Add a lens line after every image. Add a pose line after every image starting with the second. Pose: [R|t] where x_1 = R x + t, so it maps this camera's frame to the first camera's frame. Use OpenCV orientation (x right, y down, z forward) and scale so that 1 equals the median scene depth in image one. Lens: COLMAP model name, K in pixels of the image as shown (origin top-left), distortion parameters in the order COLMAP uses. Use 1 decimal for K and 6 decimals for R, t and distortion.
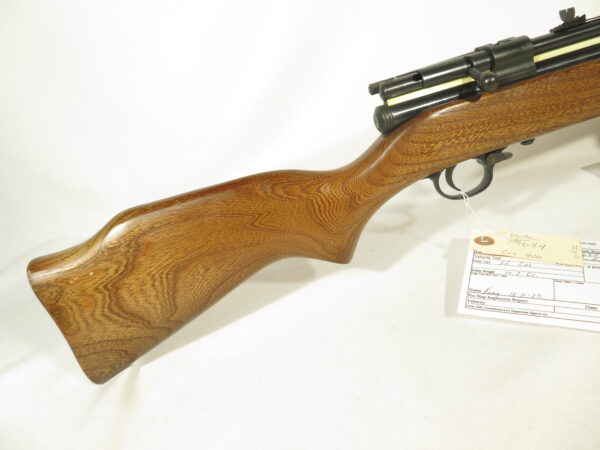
lens RADIAL K [[414.4, 0, 296.3], [0, 414.4, 224.8], [0, 0, 1]] dist [-0.010734, -0.007198]
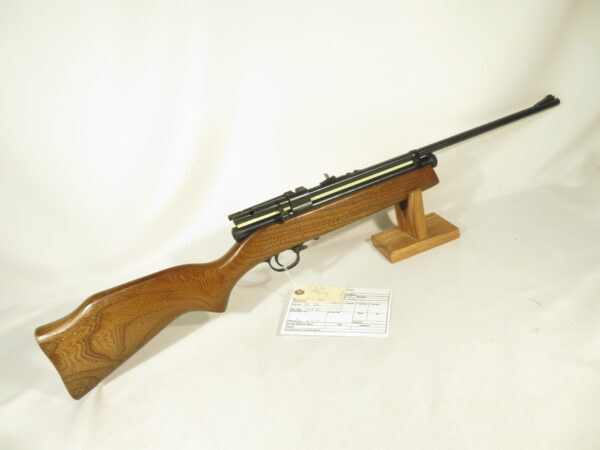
lens RADIAL K [[414.4, 0, 296.6], [0, 414.4, 227.5], [0, 0, 1]] dist [-0.010734, -0.007198]
pose [[0.980188, -0.059380, 0.188957, 0.124713], [0.069825, 0.996350, -0.049101, -0.174418], [-0.185352, 0.061322, 0.980757, -0.906505]]
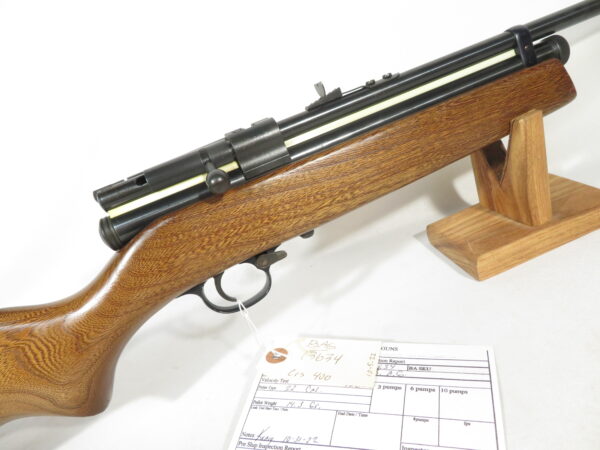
lens RADIAL K [[414.4, 0, 300.0], [0, 414.4, 224.0], [0, 0, 1]] dist [-0.010734, -0.007198]
pose [[0.987799, -0.108153, 0.112055, 0.484715], [0.117732, 0.989595, -0.082710, -0.163810], [-0.101944, 0.094893, 0.990254, 0.169071]]
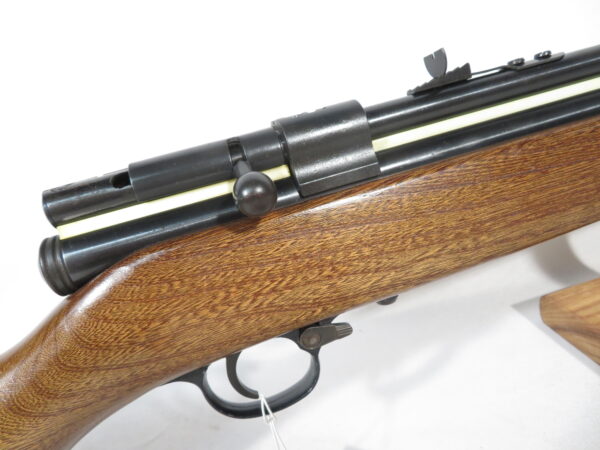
lens RADIAL K [[414.4, 0, 298.9], [0, 414.4, 223.1], [0, 0, 1]] dist [-0.010734, -0.007198]
pose [[0.997525, 0.004973, 0.070130, 0.444978], [0.006681, 0.986277, -0.164965, -0.223600], [-0.069988, 0.165026, 0.983803, 0.520428]]
